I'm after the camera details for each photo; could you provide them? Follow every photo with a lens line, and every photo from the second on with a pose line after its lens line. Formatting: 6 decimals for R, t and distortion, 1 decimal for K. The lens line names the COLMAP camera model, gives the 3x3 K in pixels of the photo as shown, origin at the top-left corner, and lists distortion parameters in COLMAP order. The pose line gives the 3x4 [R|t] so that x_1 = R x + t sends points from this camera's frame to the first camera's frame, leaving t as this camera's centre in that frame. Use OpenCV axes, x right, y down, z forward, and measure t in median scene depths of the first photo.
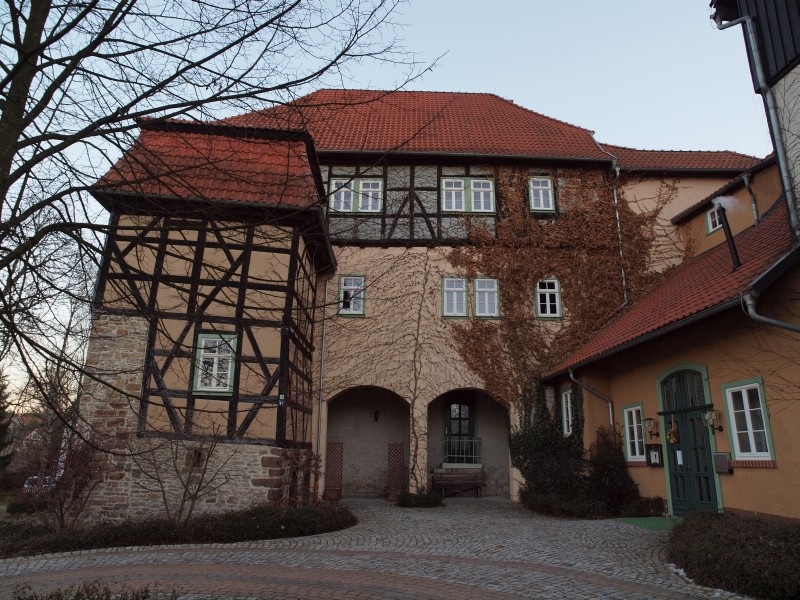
lens RADIAL K [[569.5, 0, 398.8], [0, 569.5, 297.2], [0, 0, 1]] dist [-0.117862, 0.105777]
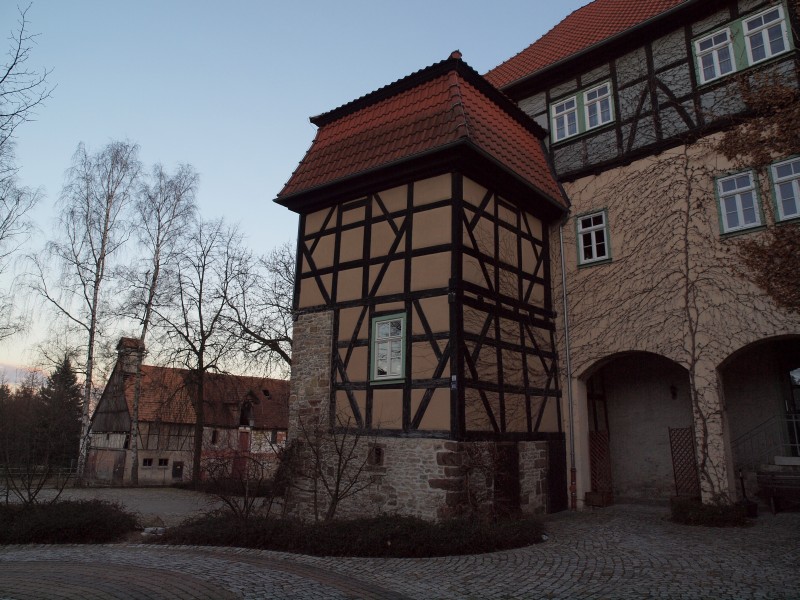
lens RADIAL K [[569.5, 0, 406.1], [0, 569.5, 297.4], [0, 0, 1]] dist [-0.117862, 0.105777]
pose [[0.732111, -0.181633, -0.656523, 0.226067], [0.190344, 0.979952, -0.058854, 0.075365], [0.654051, -0.081878, 0.752006, 0.272676]]
